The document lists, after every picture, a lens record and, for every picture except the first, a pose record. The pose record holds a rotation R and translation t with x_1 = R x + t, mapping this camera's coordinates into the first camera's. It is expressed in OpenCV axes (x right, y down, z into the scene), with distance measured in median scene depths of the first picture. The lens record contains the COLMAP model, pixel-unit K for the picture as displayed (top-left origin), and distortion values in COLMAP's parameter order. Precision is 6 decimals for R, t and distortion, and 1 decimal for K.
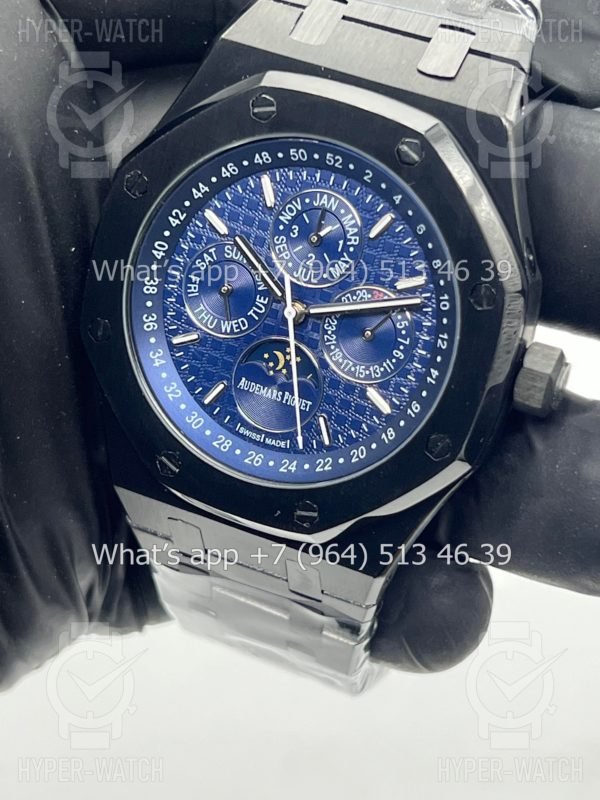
lens RADIAL K [[1919.4, 0, 304.2], [0, 1919.4, 417.2], [0, 0, 1]] dist [0.180840, 0.000000]
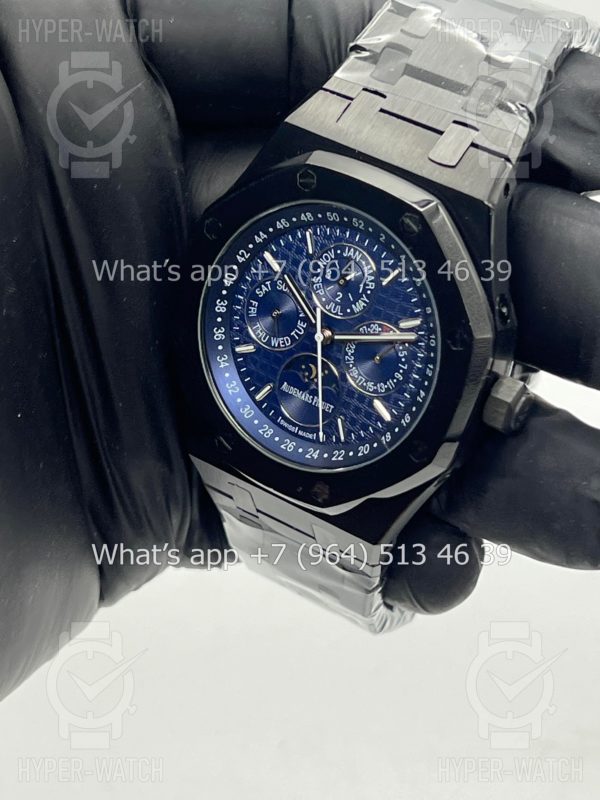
lens RADIAL K [[1919.4, 0, 291.3], [0, 1919.4, 400.2], [0, 0, 1]] dist [0.180840, 0.000000]
pose [[0.982897, 0.081226, -0.165277, 0.190564], [-0.073302, 0.995874, 0.053500, -0.079477], [0.168941, -0.040470, 0.984795, -0.279208]]
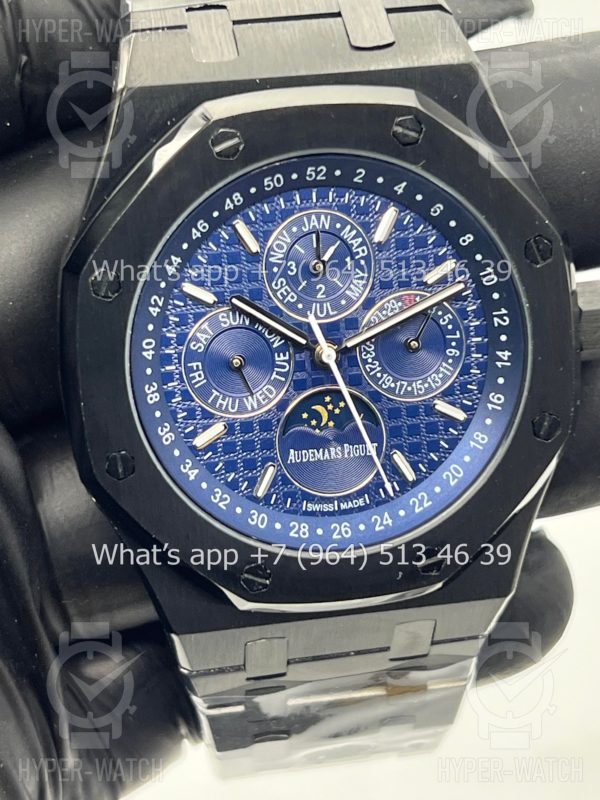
lens RADIAL K [[1919.4, 0, 295.7], [0, 1919.4, 394.6], [0, 0, 1]] dist [0.180840, 0.000000]
pose [[0.829205, -0.380681, 0.409269, -0.377625], [0.391442, 0.918182, 0.060960, -0.096265], [-0.398990, 0.109657, 0.910375, 0.220115]]
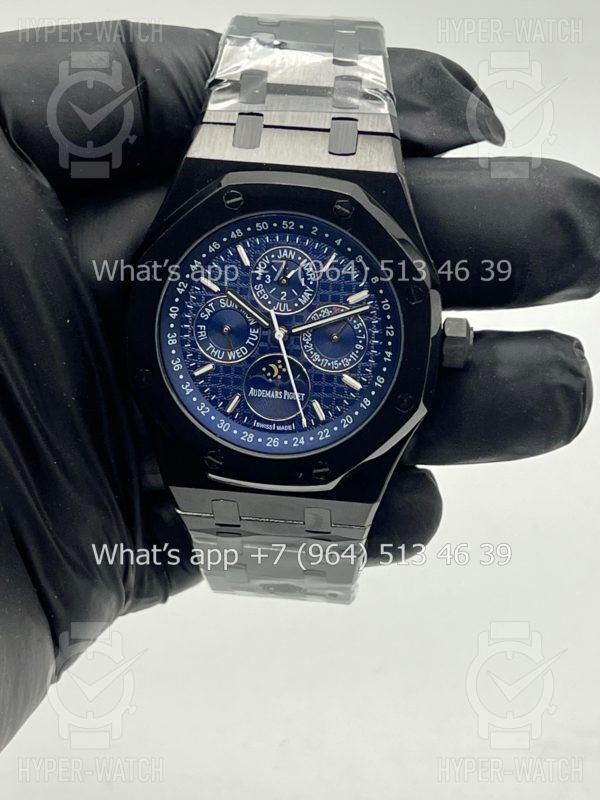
lens RADIAL K [[1919.4, 0, 303.3], [0, 1919.4, 405.4], [0, 0, 1]] dist [0.180840, 0.000000]
pose [[0.955381, -0.223390, 0.193246, -0.275164], [0.226334, 0.974025, 0.006996, -0.009628], [-0.189790, 0.037054, 0.981125, -0.395358]]
